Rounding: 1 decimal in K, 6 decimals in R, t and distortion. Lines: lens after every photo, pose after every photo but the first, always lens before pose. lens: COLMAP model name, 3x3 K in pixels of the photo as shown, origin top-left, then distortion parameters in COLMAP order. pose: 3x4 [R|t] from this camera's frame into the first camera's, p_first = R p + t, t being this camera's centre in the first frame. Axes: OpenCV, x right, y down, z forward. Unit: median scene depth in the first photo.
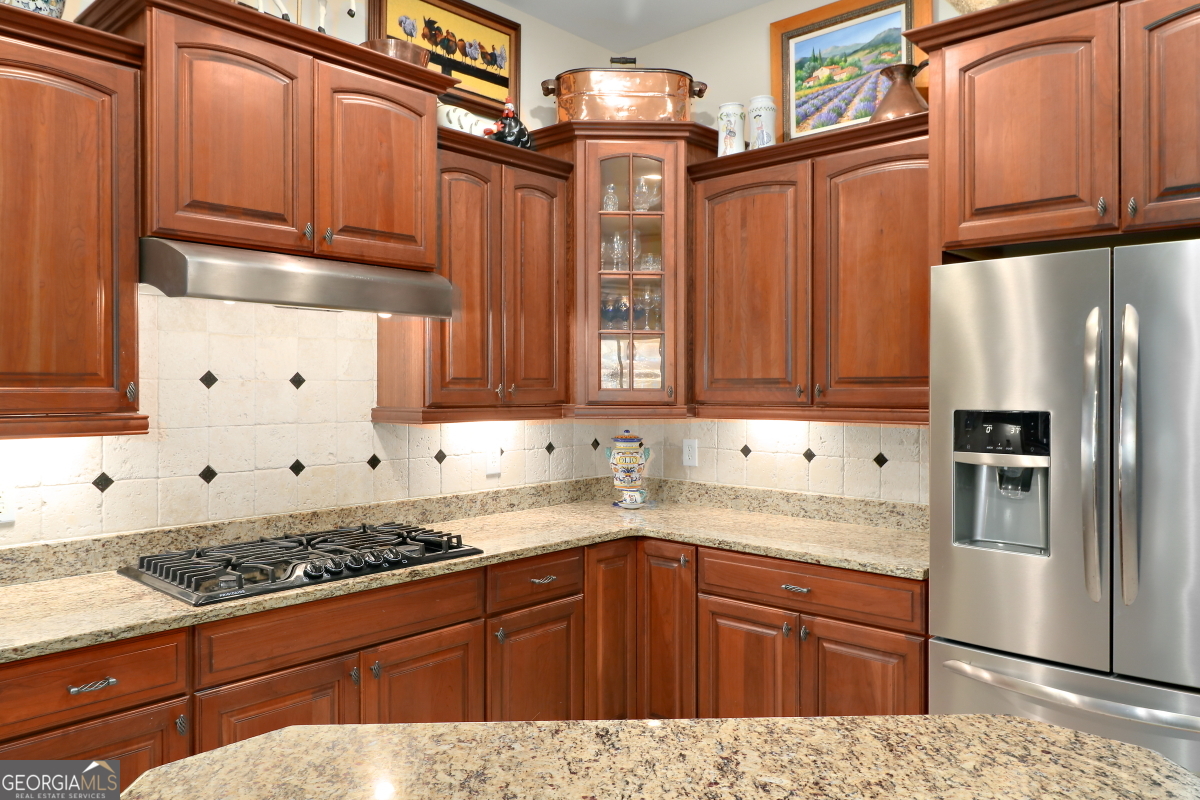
lens RADIAL K [[847.3, 0, 600.9], [0, 847.3, 384.6], [0, 0, 1]] dist [0.034256, 0.000163]
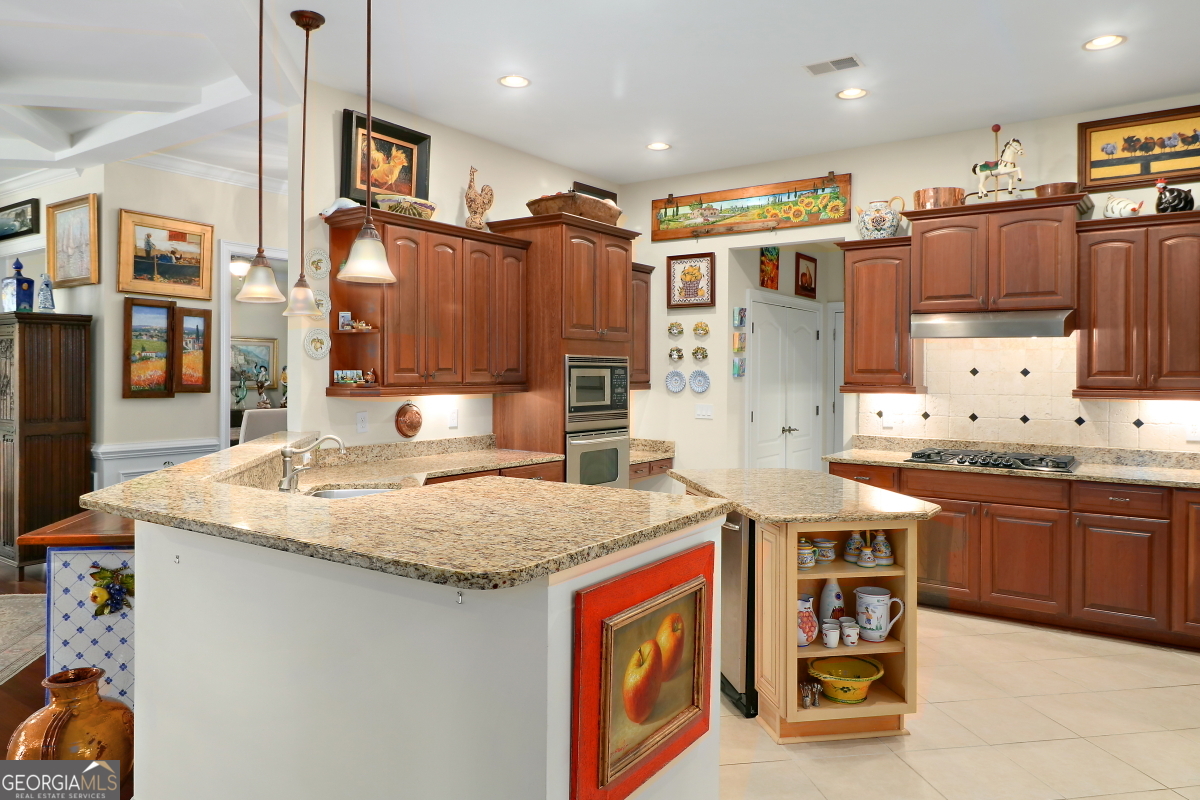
lens RADIAL K [[794.7, 0, 600.0], [0, 794.7, 400.0], [0, 0, 1]] dist [-0.000373, -0.000483]
pose [[0.136094, 0.039472, -0.989909, 1.188455], [-0.003082, 0.999218, 0.039420, -0.009442], [0.990691, -0.002313, 0.136110, -0.147484]]
